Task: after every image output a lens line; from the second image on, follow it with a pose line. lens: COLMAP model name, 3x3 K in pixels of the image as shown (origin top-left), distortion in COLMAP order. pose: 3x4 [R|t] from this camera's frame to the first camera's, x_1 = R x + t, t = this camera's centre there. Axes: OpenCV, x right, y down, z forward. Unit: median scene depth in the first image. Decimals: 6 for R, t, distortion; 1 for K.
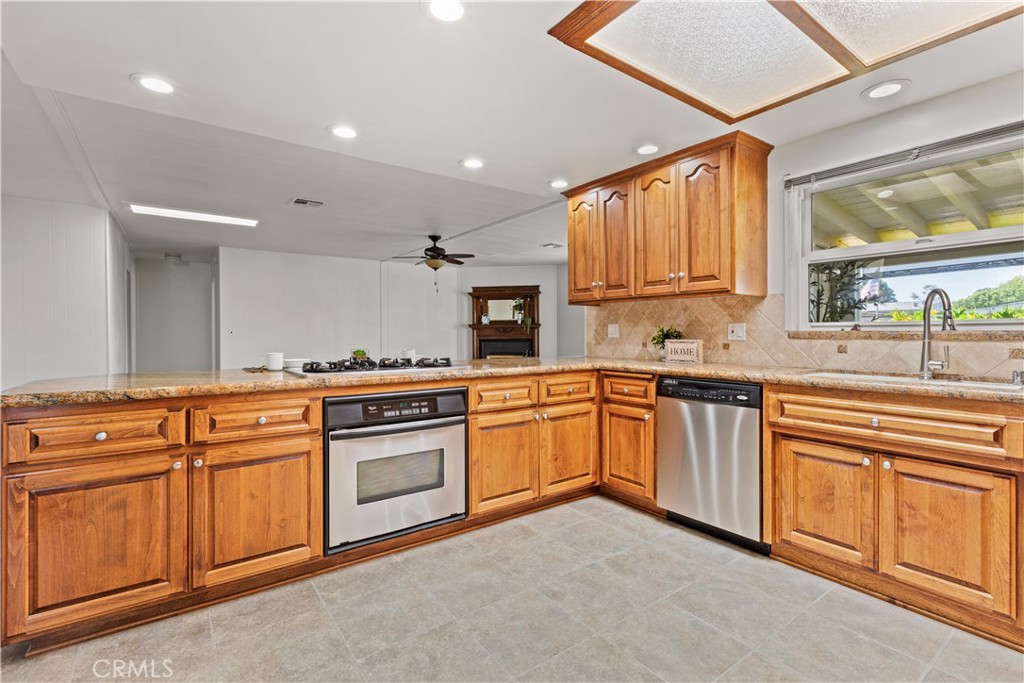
lens RADIAL K [[464.4, 0, 509.8], [0, 464.4, 331.4], [0, 0, 1]] dist [0.001692, 0.000094]
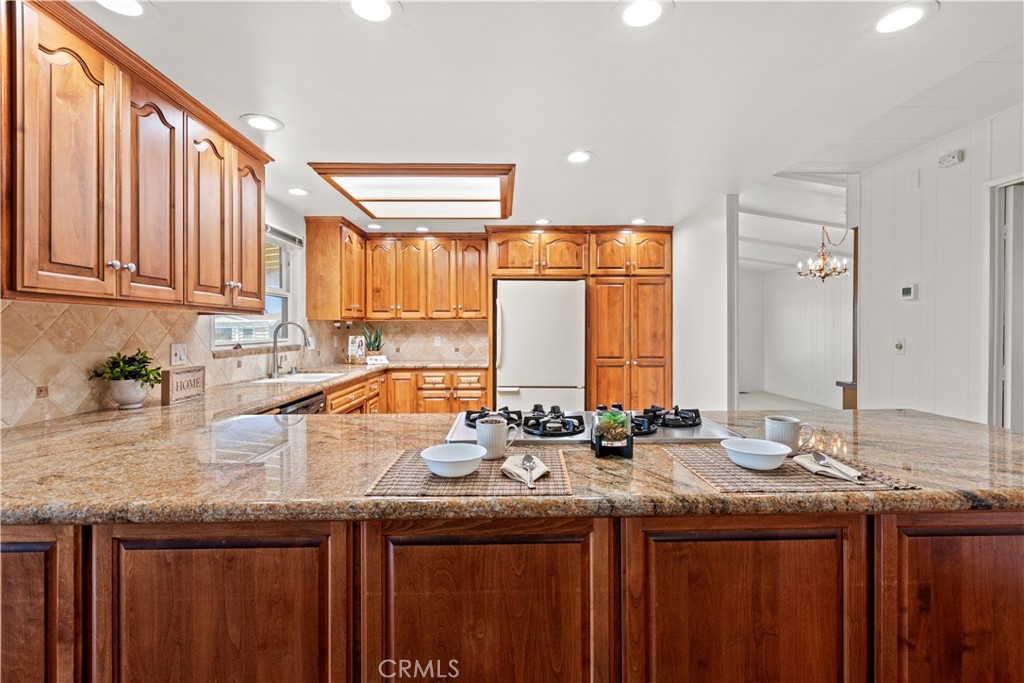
lens RADIAL K [[464.4, 0, 509.8], [0, 464.4, 331.4], [0, 0, 1]] dist [0.001692, 0.000094]
pose [[-0.822930, 0.001215, 0.568141, -0.472877], [0.004241, 0.999983, 0.004004, -0.041606], [-0.568126, 0.005704, -0.822922, 1.370225]]
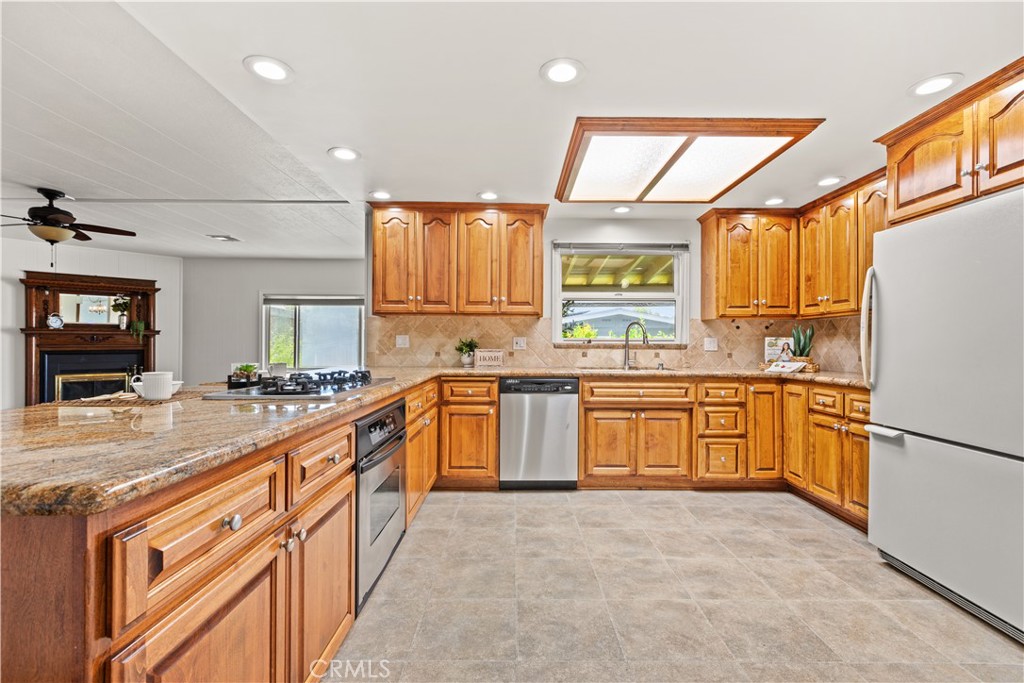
lens RADIAL K [[457.0, 0, 512.0], [0, 457.0, 341.5], [0, 0, 1]] dist [0.001271, -0.000054]
pose [[0.583423, 0.010977, 0.812094, -0.637559], [-0.009347, 0.999933, -0.006801, 0.004985], [-0.812114, -0.003623, 0.583487, 0.231127]]
